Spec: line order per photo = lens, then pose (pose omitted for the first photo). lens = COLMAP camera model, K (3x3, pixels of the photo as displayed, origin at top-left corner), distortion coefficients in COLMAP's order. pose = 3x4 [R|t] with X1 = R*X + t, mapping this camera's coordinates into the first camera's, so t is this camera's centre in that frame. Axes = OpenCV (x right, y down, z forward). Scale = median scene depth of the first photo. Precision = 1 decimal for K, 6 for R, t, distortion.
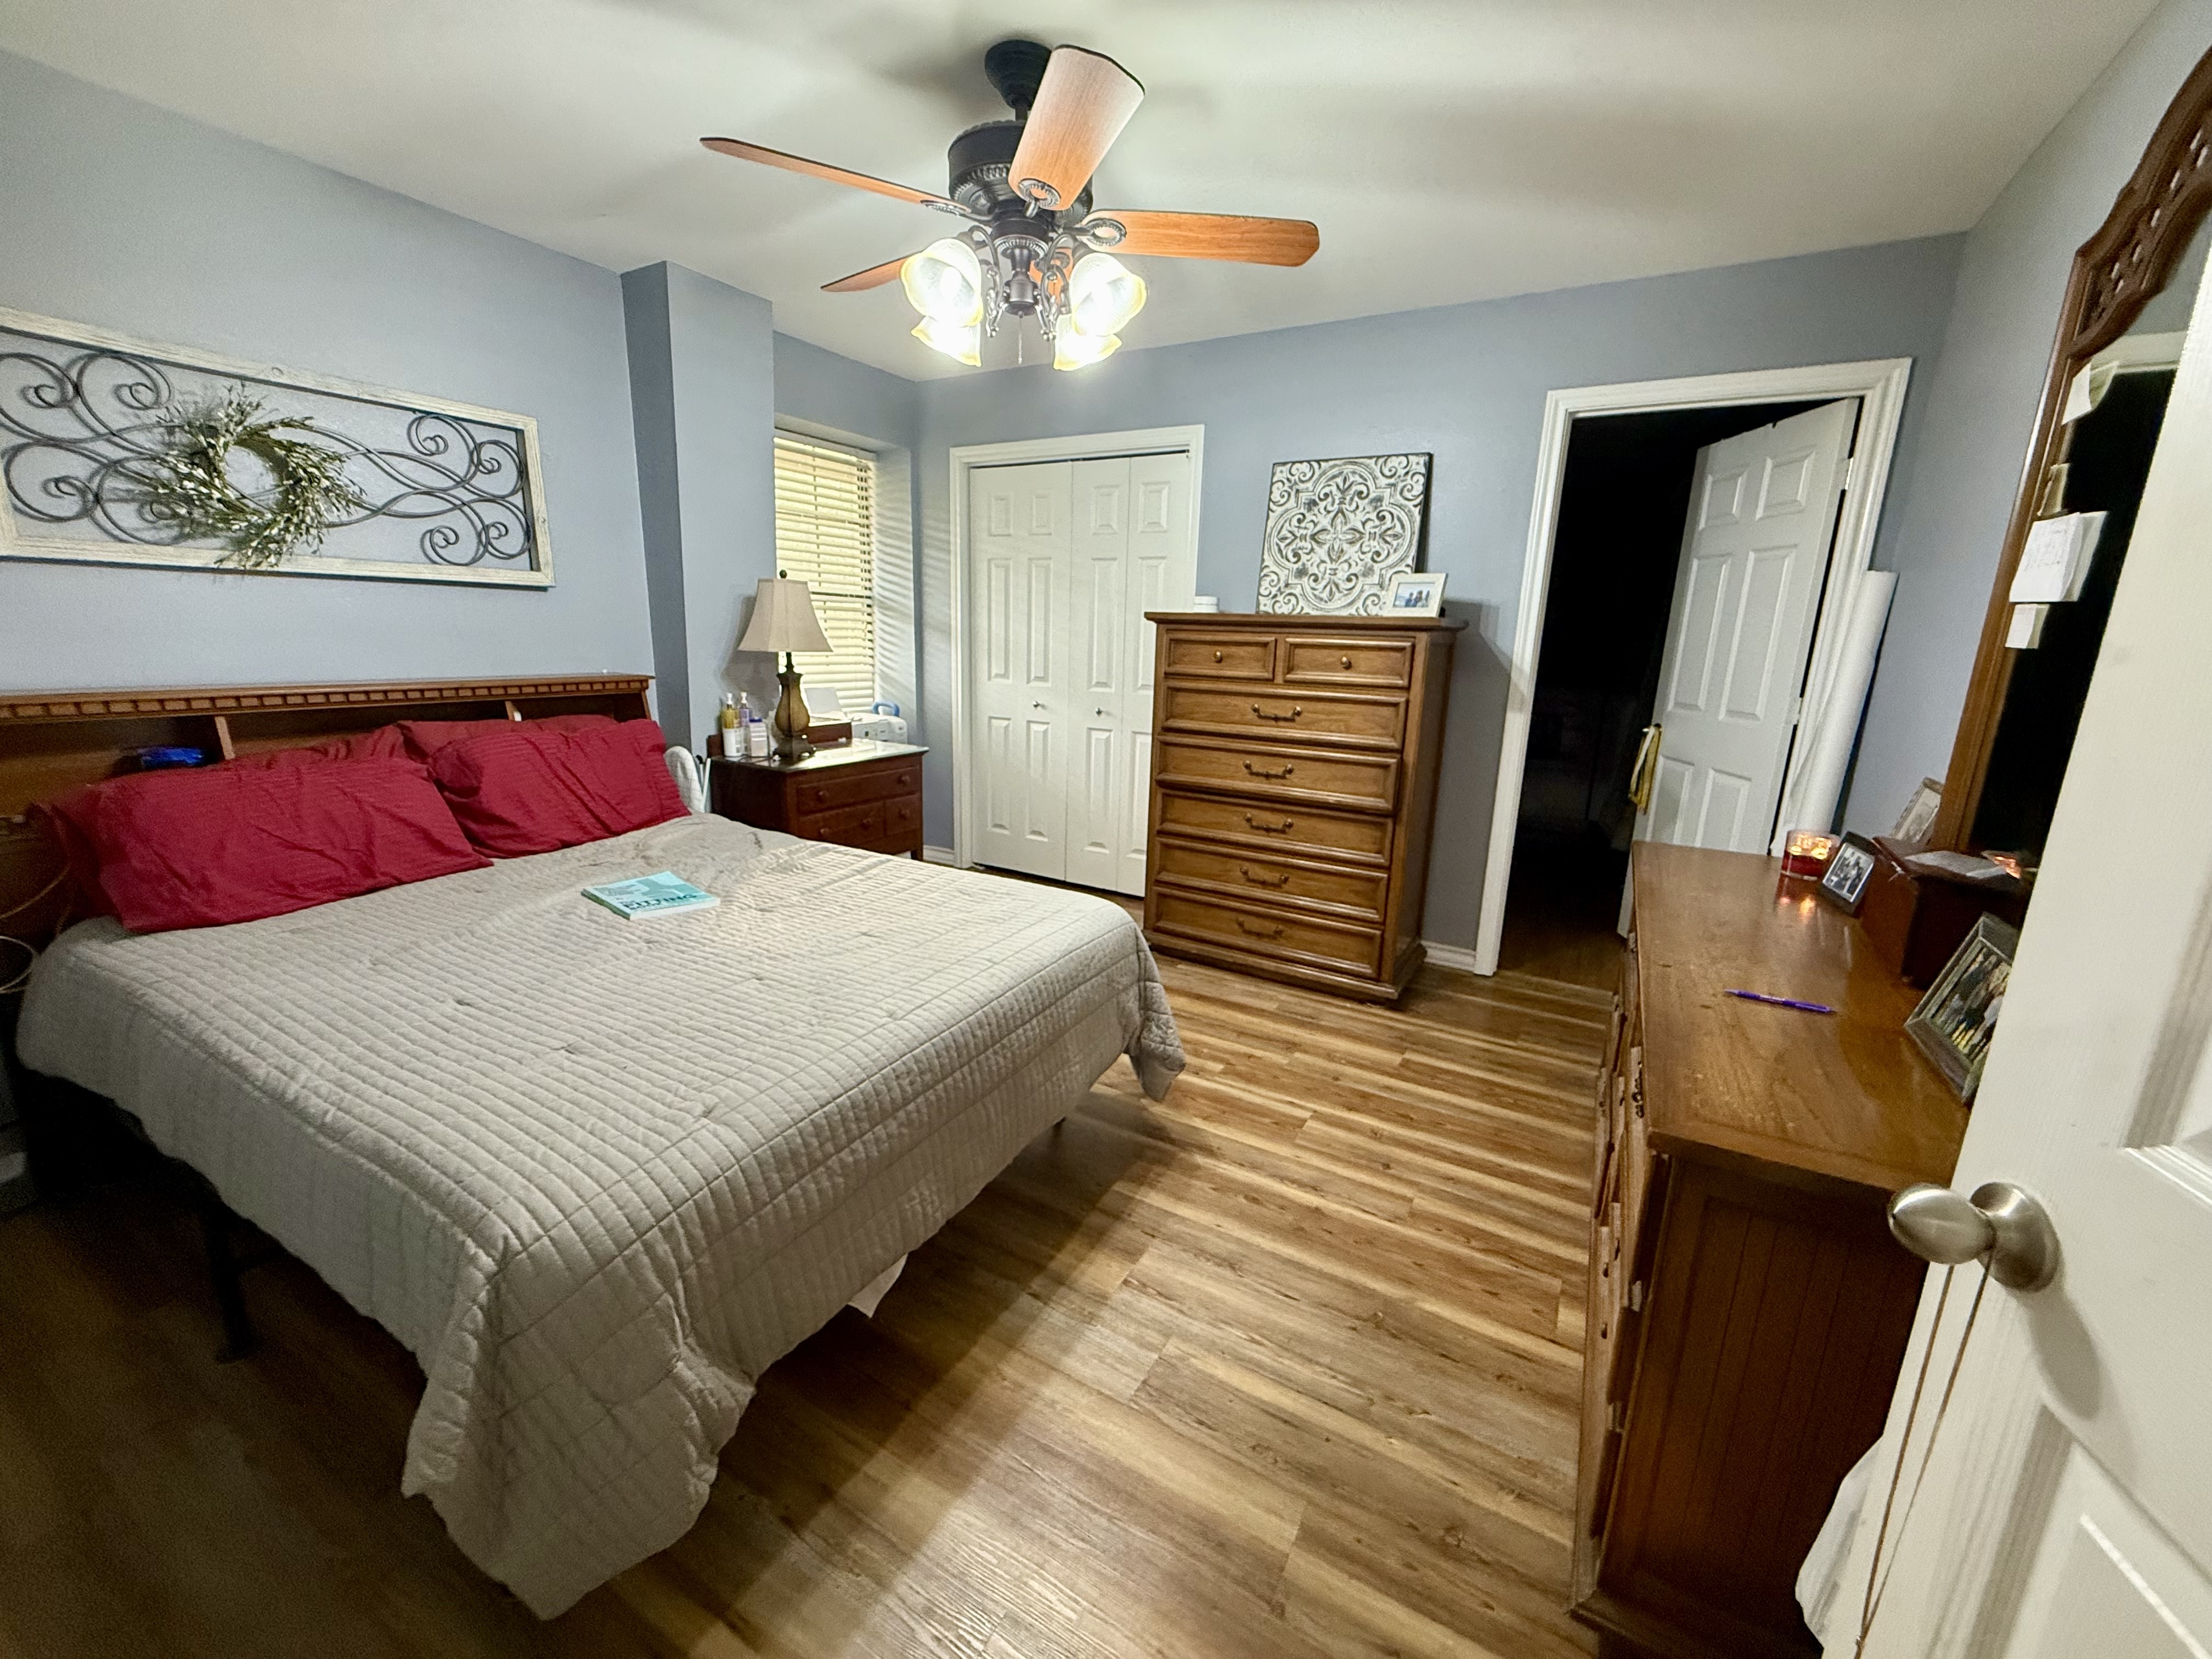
lens RADIAL K [[878.6, 0, 1104.0], [0, 878.6, 824.6], [0, 0, 1]] dist [0.002533, -0.001168]
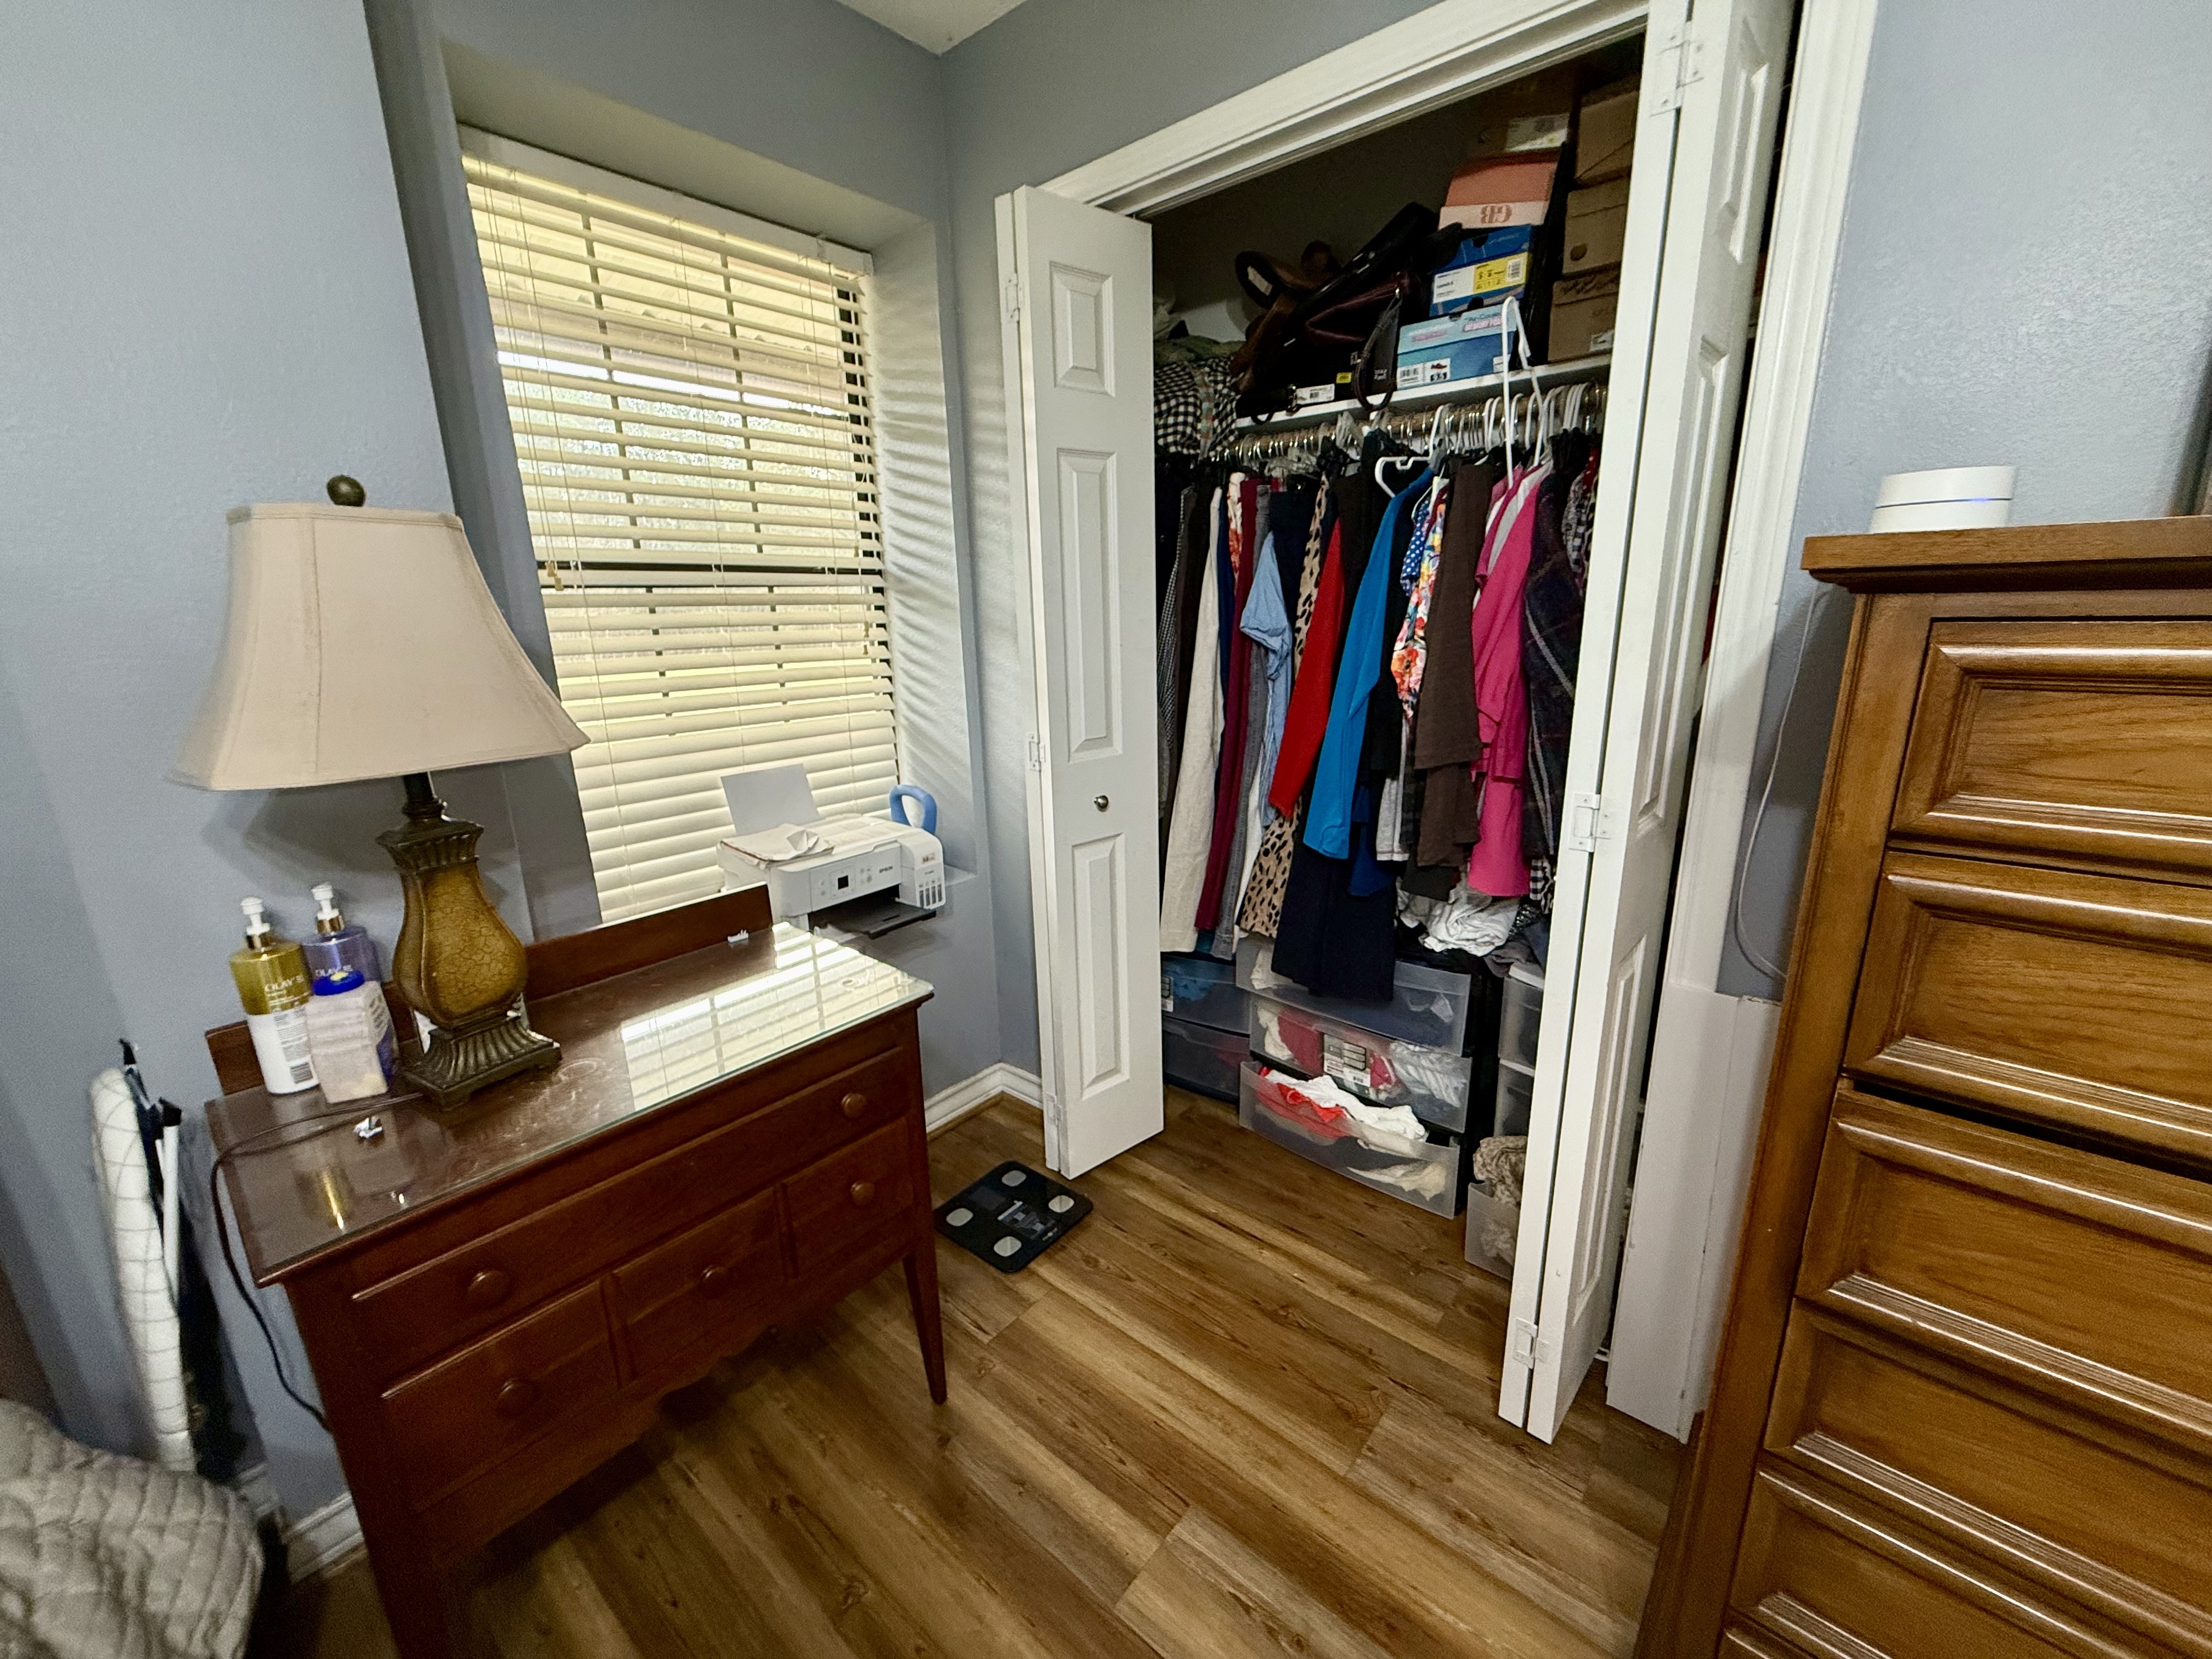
lens RADIAL K [[878.6, 0, 1116.2], [0, 878.6, 833.3], [0, 0, 1]] dist [0.002533, -0.001168]
pose [[0.982979, -0.006807, -0.183590, -0.051327], [0.012797, 0.999423, 0.031462, -0.131525], [0.183270, -0.033276, 0.982499, 0.556339]]
